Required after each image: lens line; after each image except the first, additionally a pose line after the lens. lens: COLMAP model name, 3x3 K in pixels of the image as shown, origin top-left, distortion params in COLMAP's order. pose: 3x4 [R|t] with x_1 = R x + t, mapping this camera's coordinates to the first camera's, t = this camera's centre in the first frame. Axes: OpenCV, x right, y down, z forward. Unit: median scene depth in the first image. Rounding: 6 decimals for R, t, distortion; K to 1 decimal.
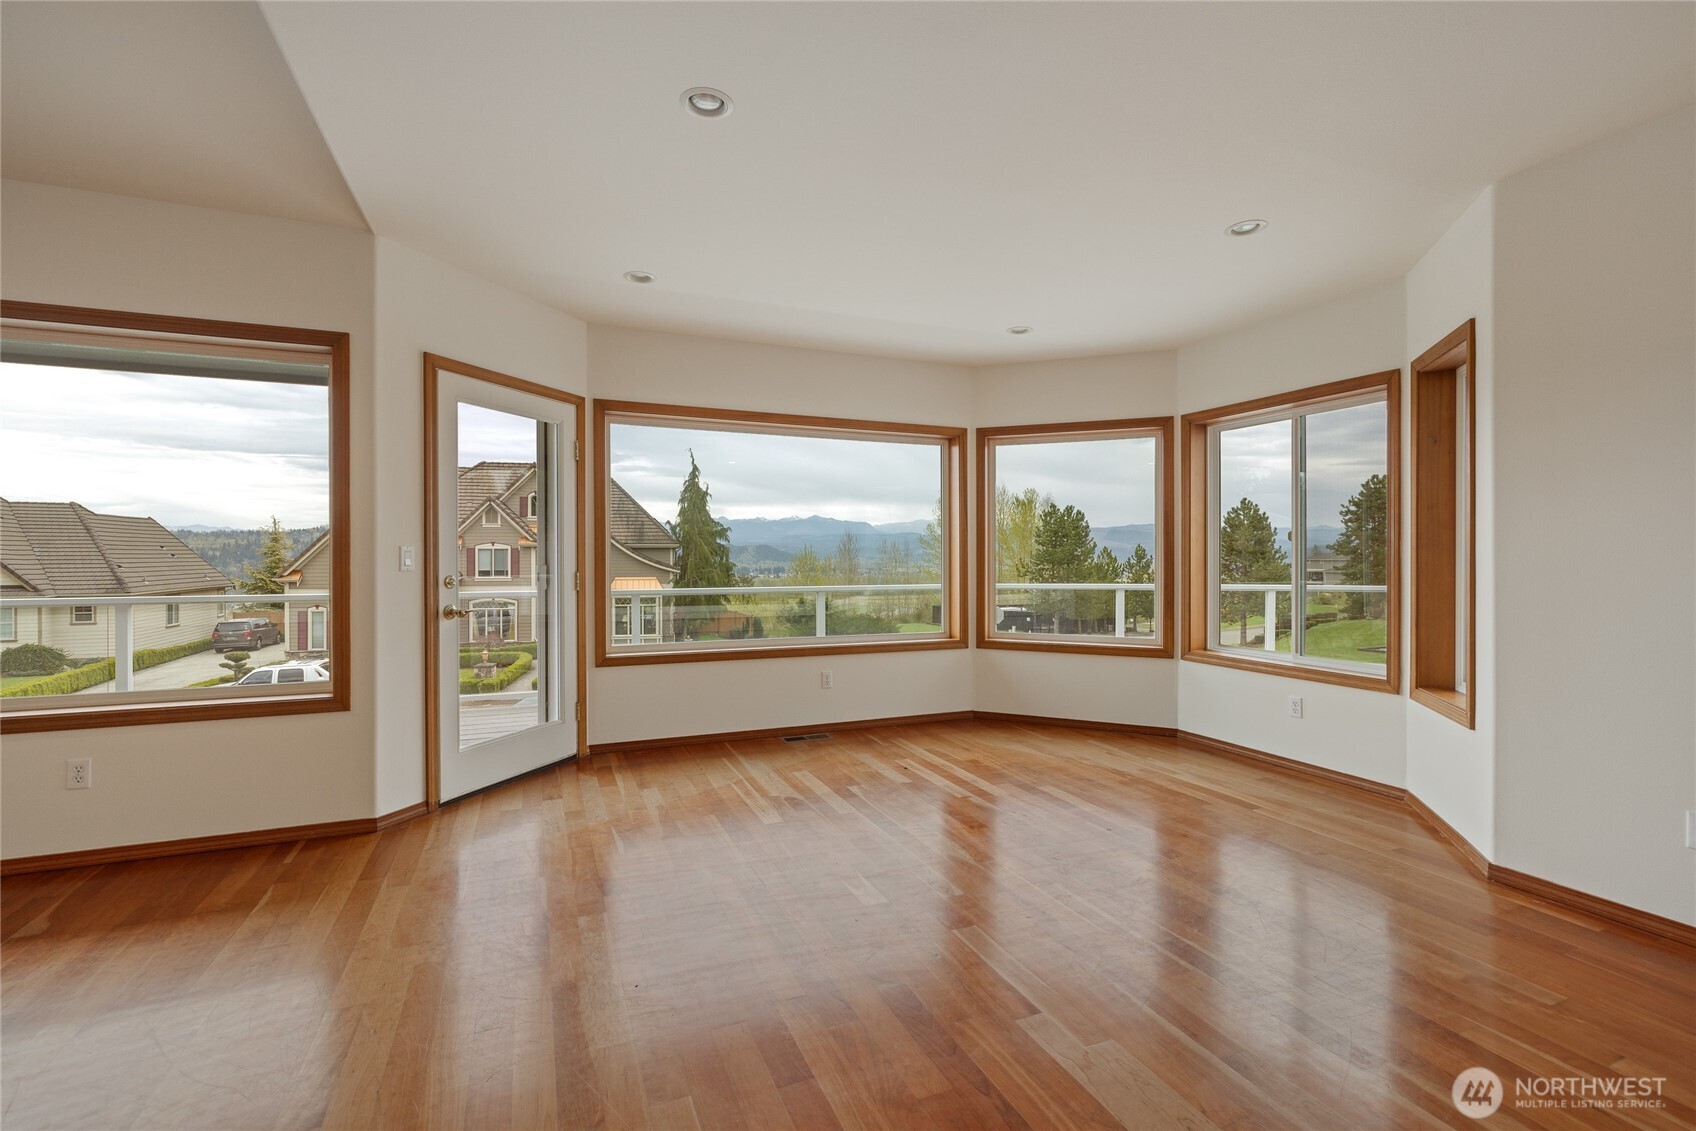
lens RADIAL K [[735.8, 0, 845.7], [0, 735.8, 559.8], [0, 0, 1]] dist [-0.000134, -0.000073]
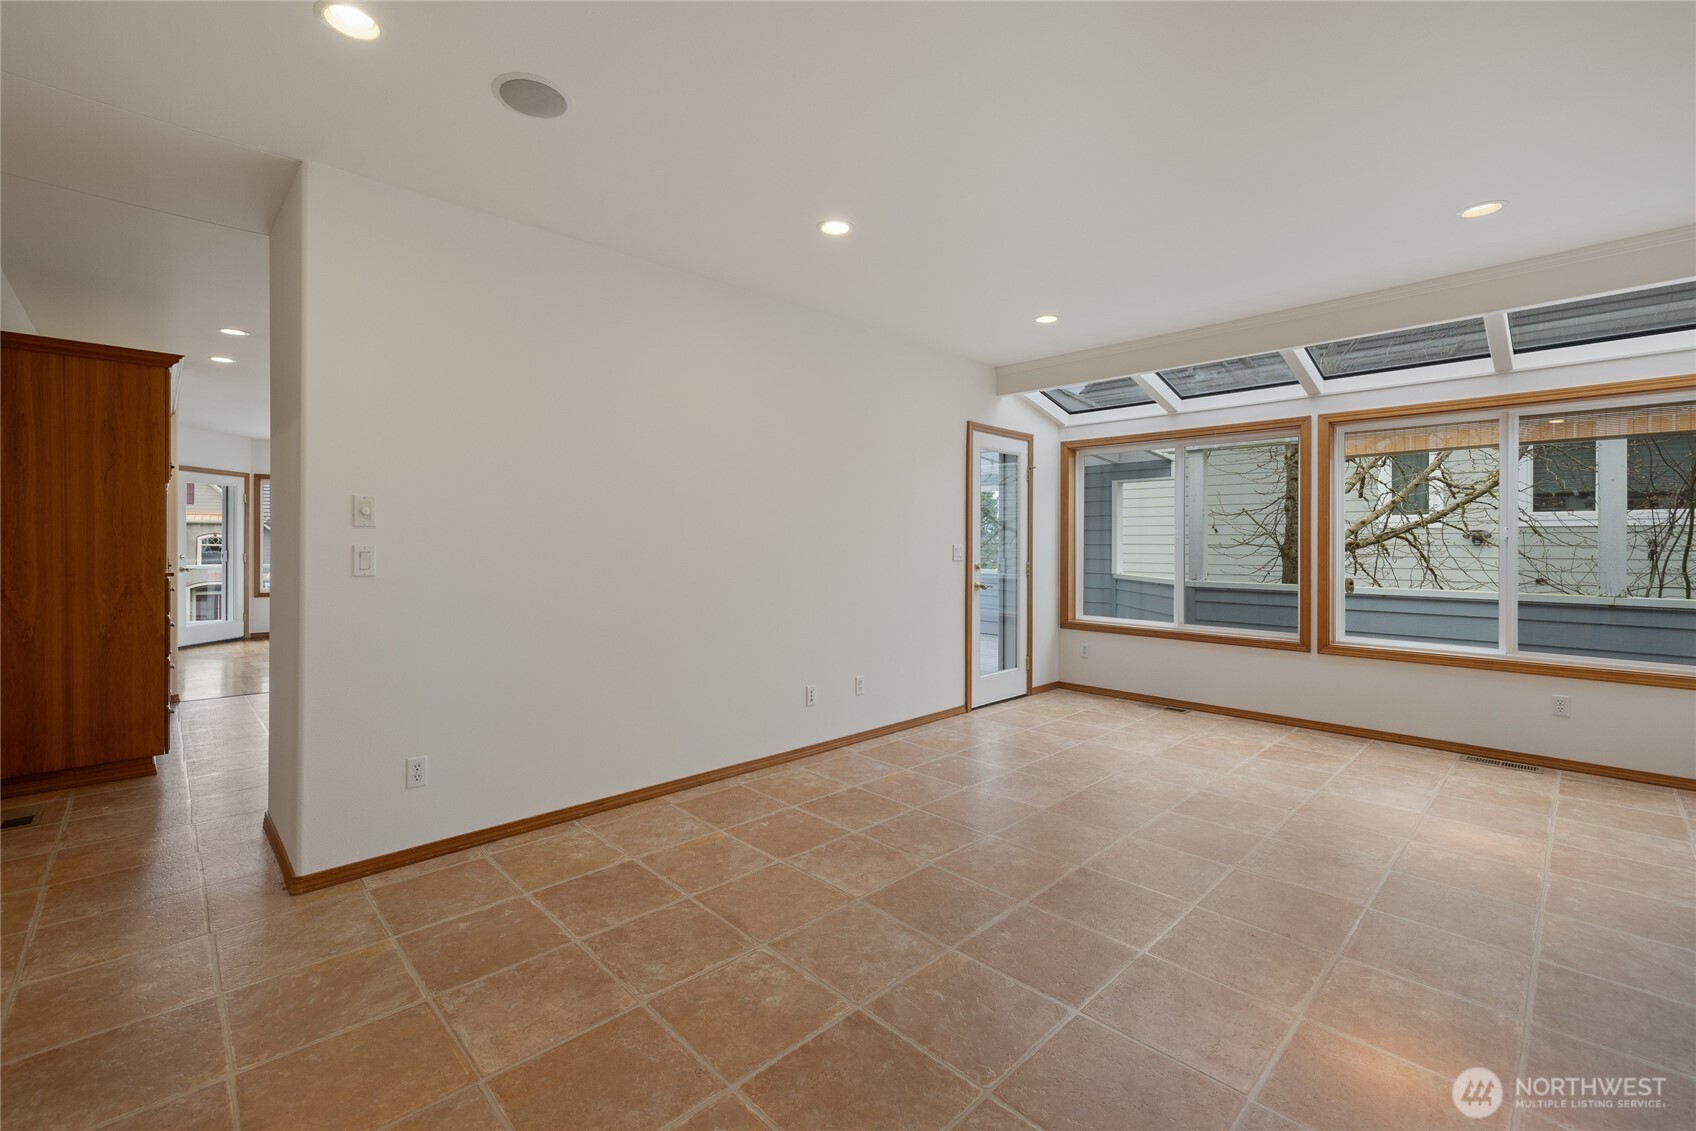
lens RADIAL K [[735.8, 0, 838.5], [0, 735.8, 555.8], [0, 0, 1]] dist [-0.000134, -0.000073]
pose [[0.942032, 0.006676, 0.335457, 0.552037], [-0.008185, 0.999962, 0.003085, 0.001580], [-0.335423, -0.005652, 0.942051, -1.614781]]
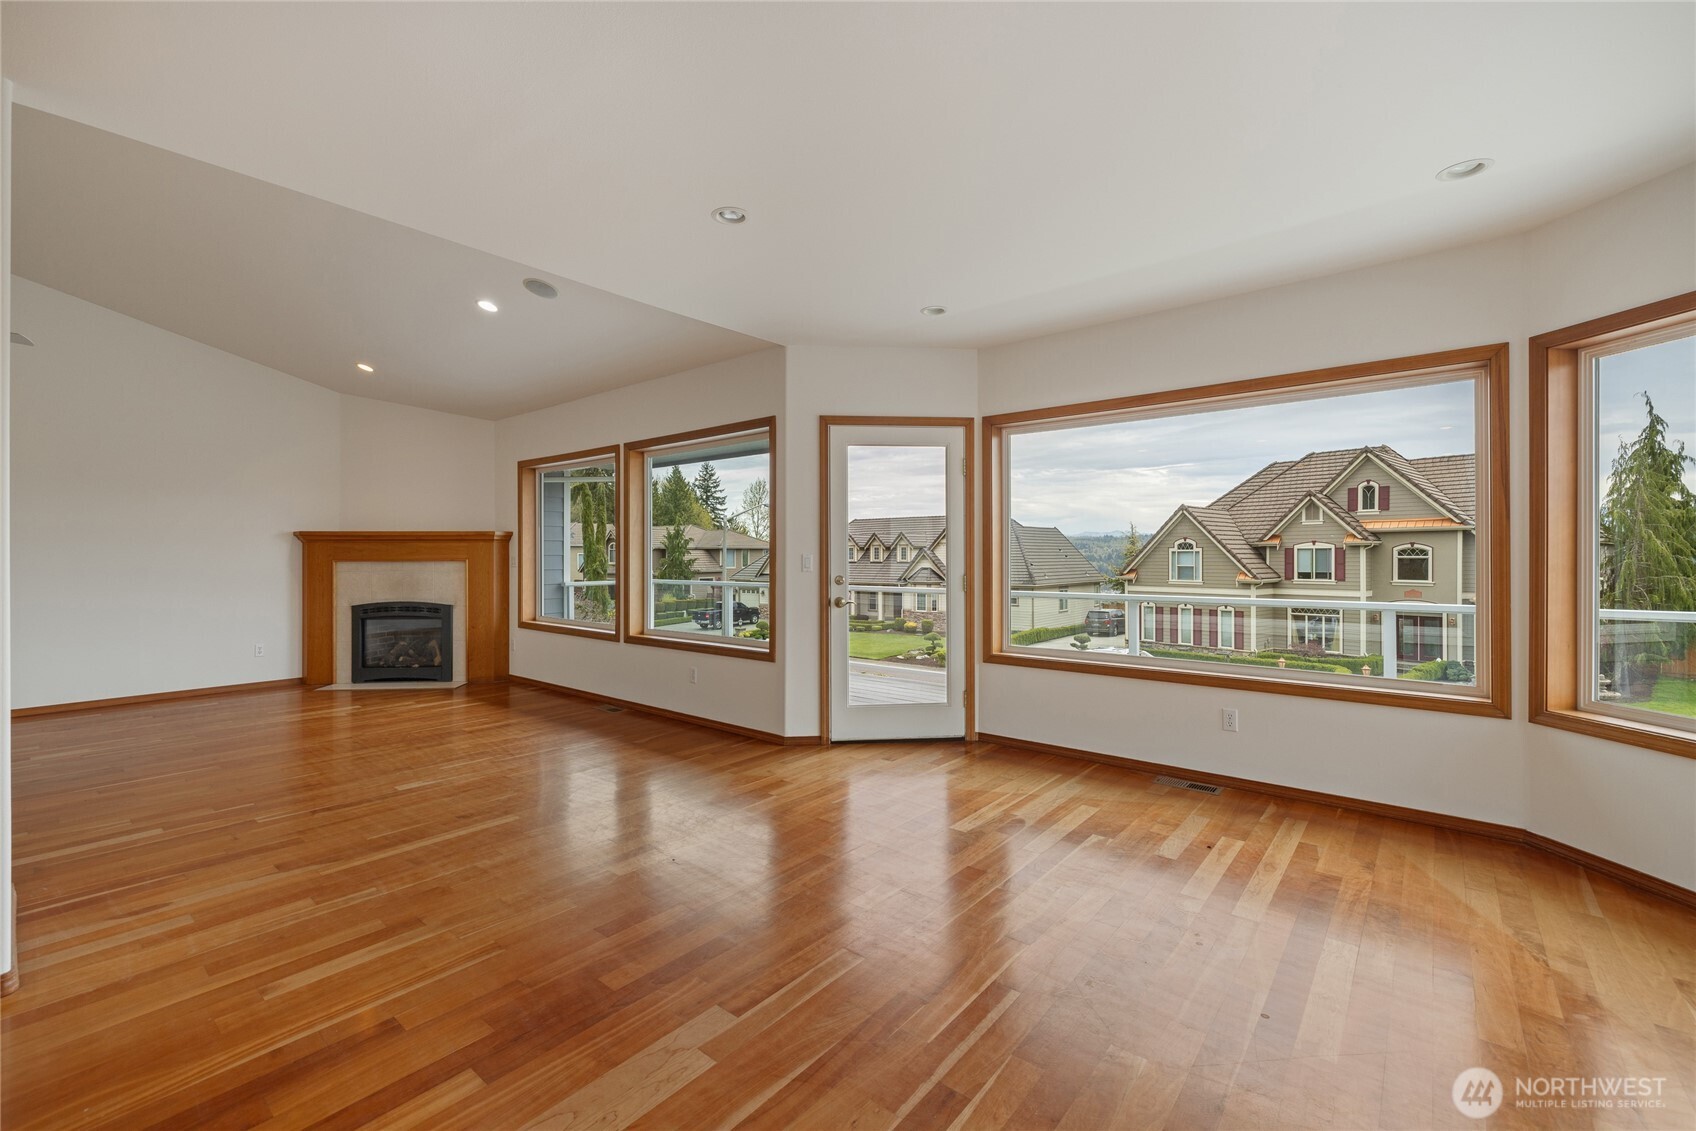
lens RADIAL K [[740.6, 0, 797.0], [0, 740.6, 558.3], [0, 0, 1]] dist [0.001074, 0.000808]
pose [[0.426625, -0.000220, -0.904429, 0.535790], [-0.001430, 0.999999, -0.000918, -0.006955], [0.904428, 0.001685, 0.426624, 0.278499]]
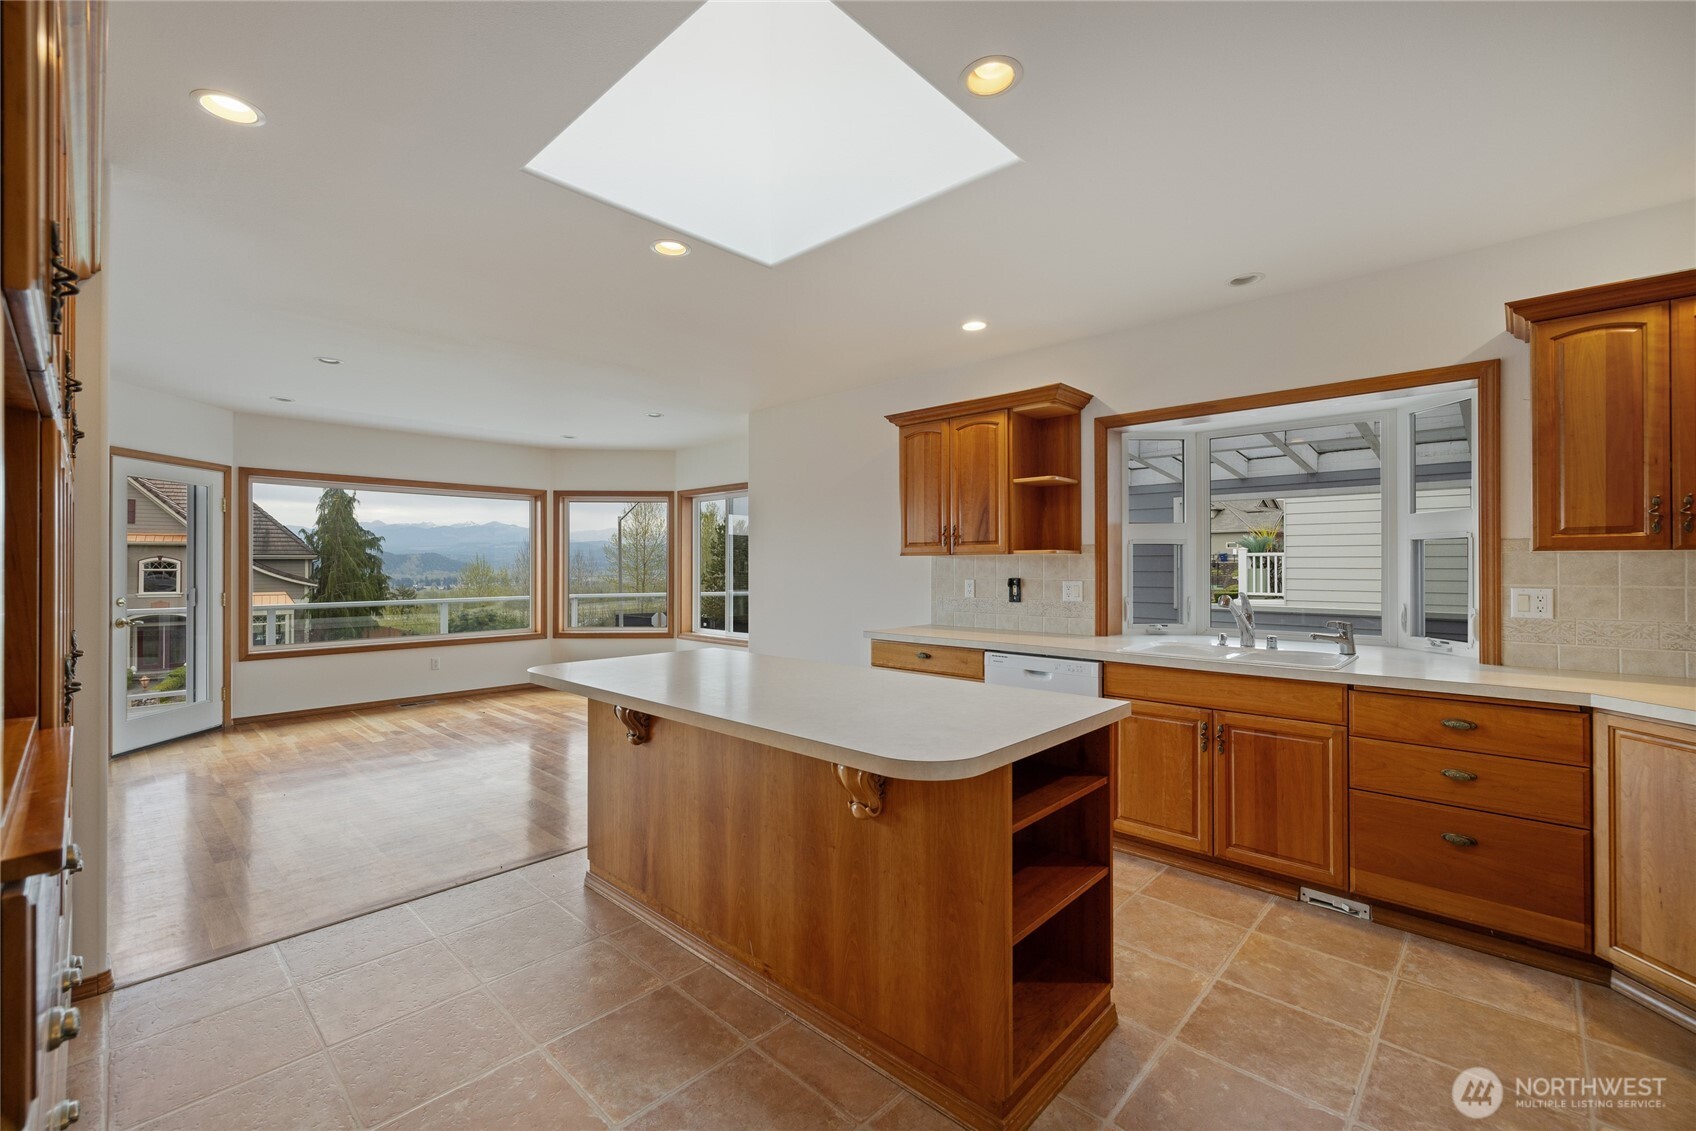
lens RADIAL K [[740.6, 0, 848.5], [0, 740.6, 554.5], [0, 0, 1]] dist [0.001074, 0.000808]
pose [[0.921724, 0.001463, 0.387843, 0.172457], [0.005233, 0.999855, -0.016209, -0.025472], [-0.387811, 0.016970, 0.921583, -0.723085]]
